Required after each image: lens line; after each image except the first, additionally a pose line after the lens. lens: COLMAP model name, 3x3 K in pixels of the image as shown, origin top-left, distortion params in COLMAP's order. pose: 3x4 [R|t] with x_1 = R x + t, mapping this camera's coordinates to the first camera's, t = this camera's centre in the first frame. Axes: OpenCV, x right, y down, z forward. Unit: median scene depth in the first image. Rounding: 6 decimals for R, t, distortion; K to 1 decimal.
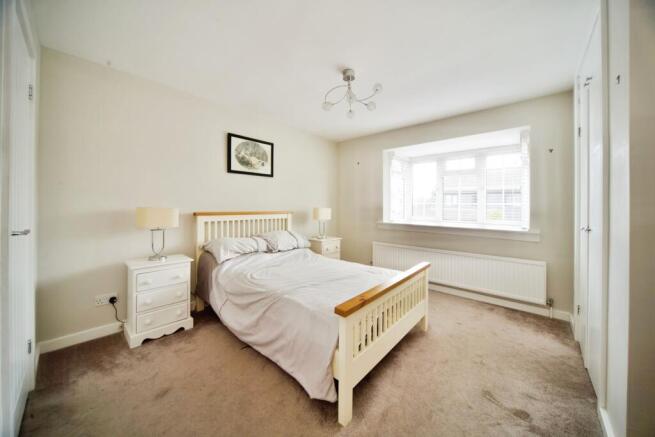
lens RADIAL K [[233.7, 0, 322.6], [0, 233.7, 207.7], [0, 0, 1]] dist [0.000627, 0.000084]
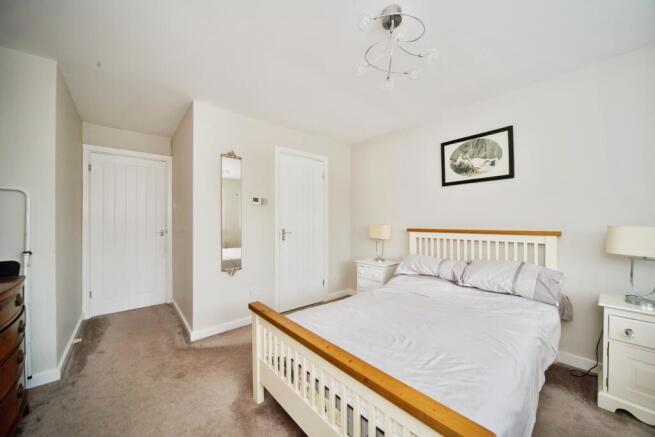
lens RADIAL K [[233.7, 0, 328.4], [0, 233.7, 220.8], [0, 0, 1]] dist [0.000627, 0.000084]
pose [[-0.098234, -0.006025, -0.995145, 0.552865], [-0.001412, 0.999982, -0.005915, -0.008020], [0.995162, 0.000825, -0.098241, 0.637911]]
